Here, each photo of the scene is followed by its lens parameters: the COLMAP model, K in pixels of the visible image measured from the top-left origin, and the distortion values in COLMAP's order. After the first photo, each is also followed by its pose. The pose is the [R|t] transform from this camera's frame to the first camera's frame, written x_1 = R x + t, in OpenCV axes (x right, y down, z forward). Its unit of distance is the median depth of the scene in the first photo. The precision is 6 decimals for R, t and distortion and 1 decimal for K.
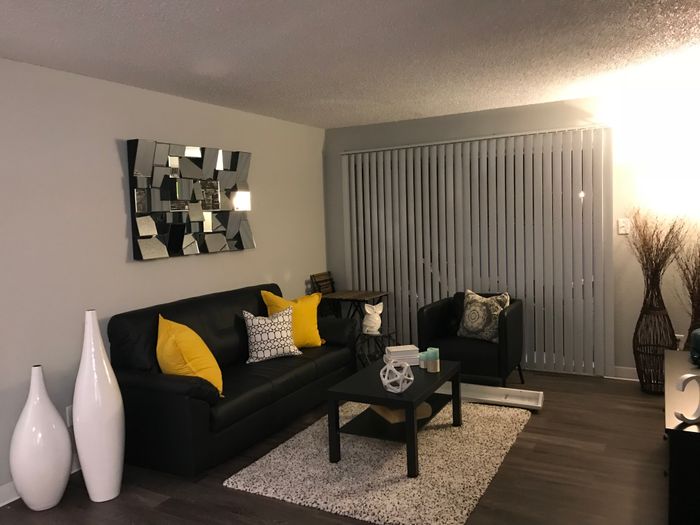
lens RADIAL K [[572.2, 0, 351.0], [0, 572.2, 265.3], [0, 0, 1]] dist [0.009323, -0.049651]
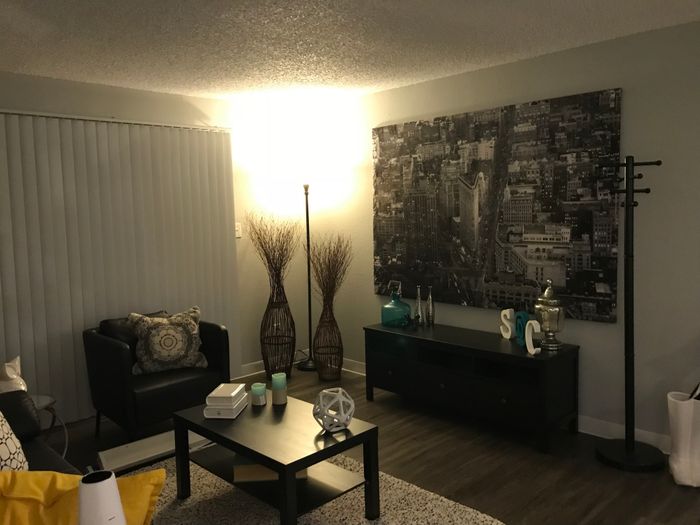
lens RADIAL K [[572.2, 0, 351.0], [0, 572.2, 265.3], [0, 0, 1]] dist [0.009323, -0.049651]
pose [[0.284479, -0.060403, 0.956777, -0.476794], [0.101022, 0.994345, 0.032738, -0.018383], [-0.953345, 0.087343, 0.288973, 0.525107]]
